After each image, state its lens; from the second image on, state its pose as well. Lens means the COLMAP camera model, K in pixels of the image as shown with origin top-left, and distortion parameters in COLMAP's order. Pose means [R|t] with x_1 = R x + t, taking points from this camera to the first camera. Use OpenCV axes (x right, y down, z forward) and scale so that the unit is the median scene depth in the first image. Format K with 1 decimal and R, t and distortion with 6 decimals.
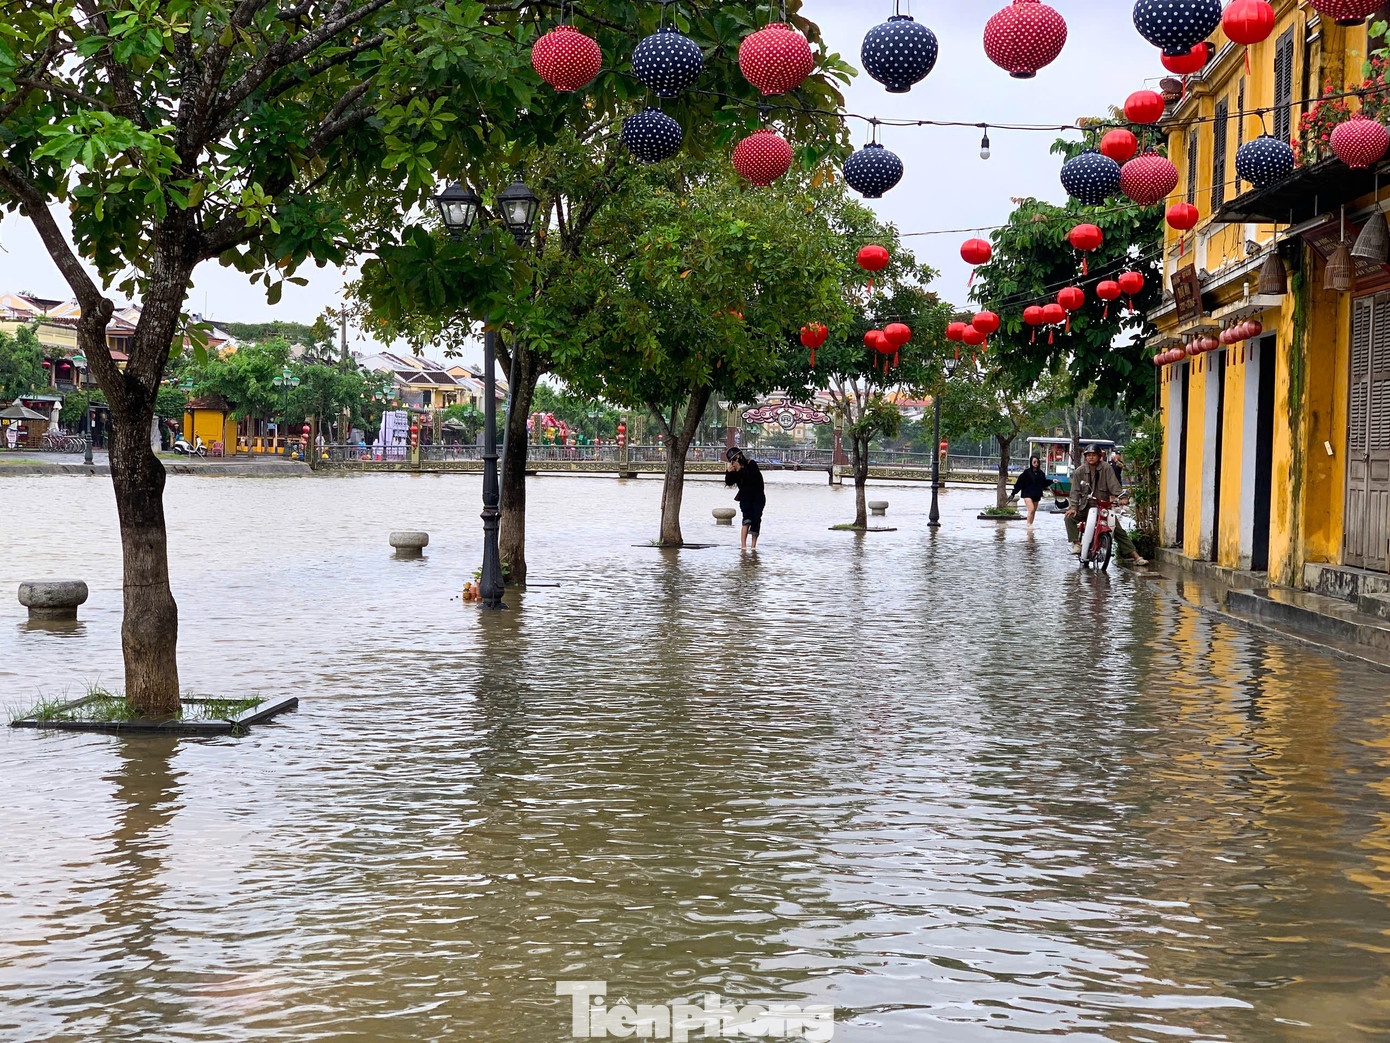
lens RADIAL K [[2029.4, 0, 695.0], [0, 2029.4, 521.5], [0, 0, 1]] dist [-0.001611, -0.006043]
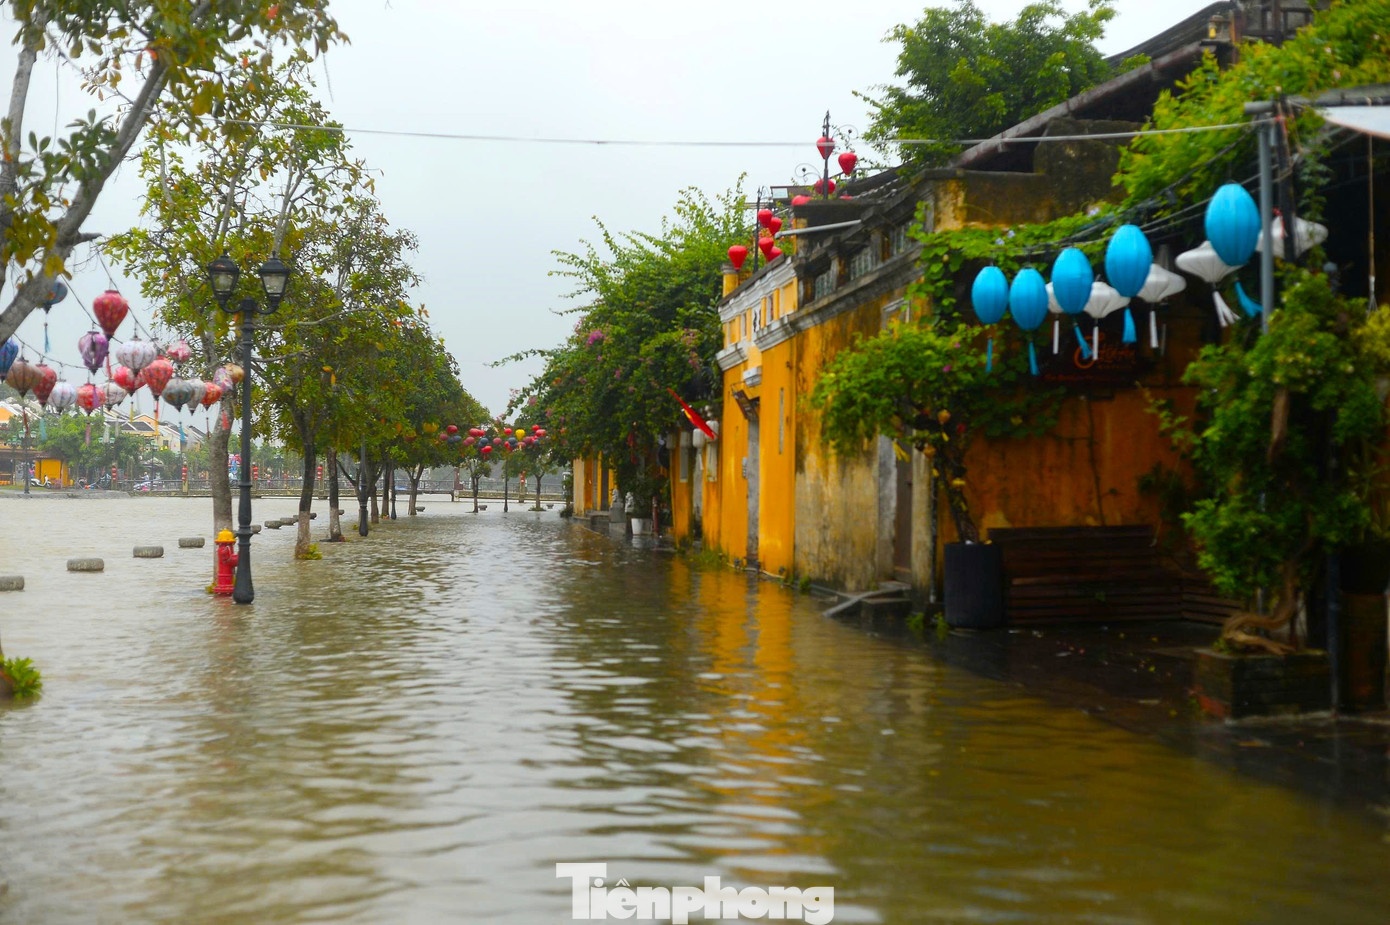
lens RADIAL K [[1921.5, 0, 695.0], [0, 1921.5, 462.5], [0, 0, 1]] dist [-0.083036, 0.007658]
pose [[0.980059, -0.008102, 0.198542, -0.073851], [0.016609, 0.999012, -0.041216, 0.025643], [-0.198012, 0.043692, 0.979225, -0.826079]]
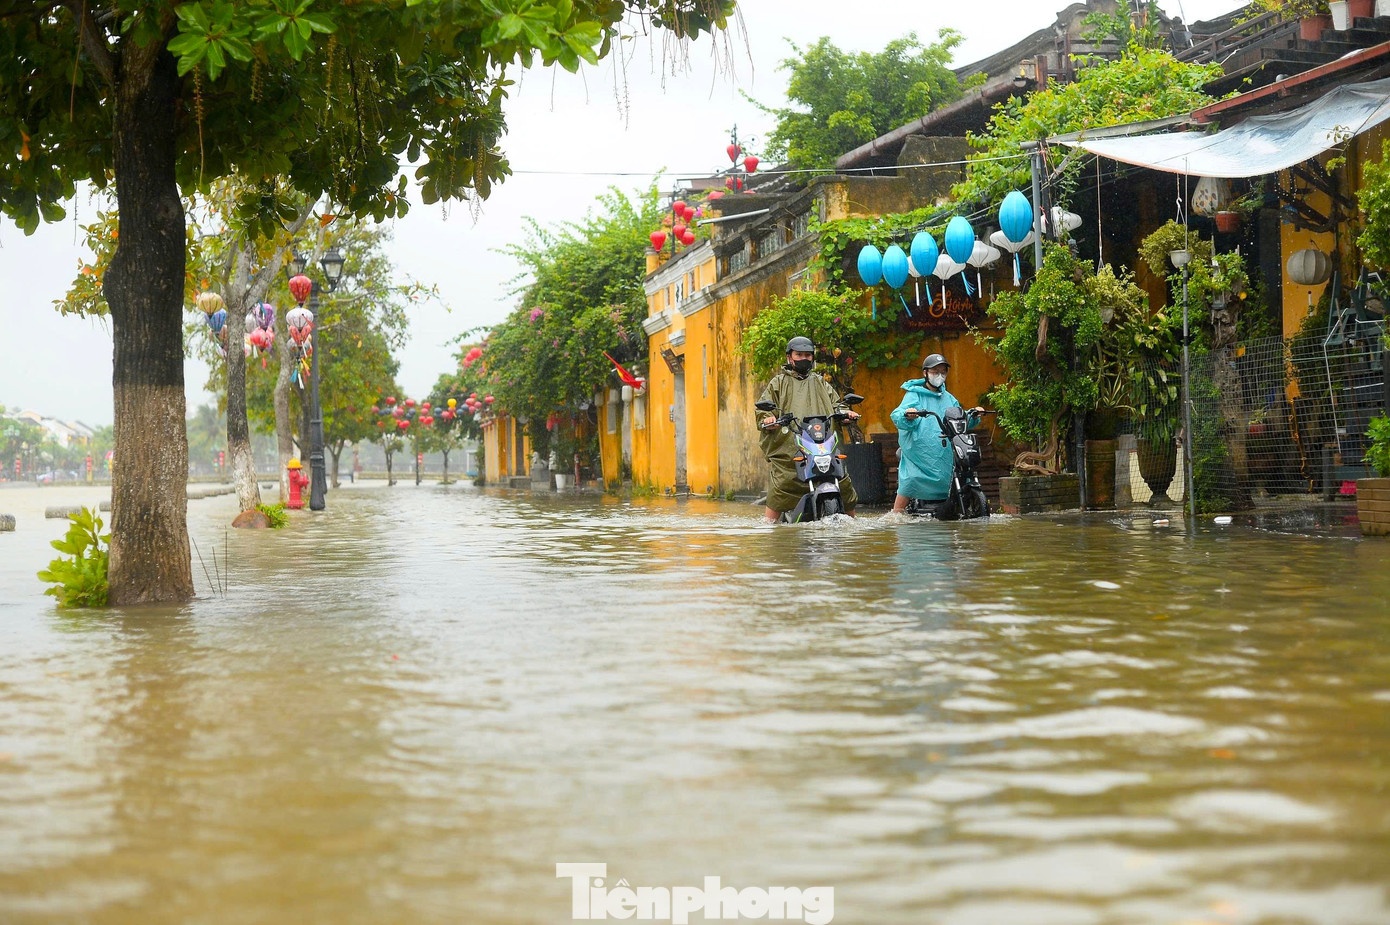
lens RADIAL K [[1921.5, 0, 695.0], [0, 1921.5, 462.5], [0, 0, 1]] dist [-0.083036, 0.007658]
pose [[0.965253, -0.038717, 0.258431, -0.108851], [0.047961, 0.998412, -0.029559, 0.038954], [-0.256876, 0.040926, 0.965577, -0.918903]]
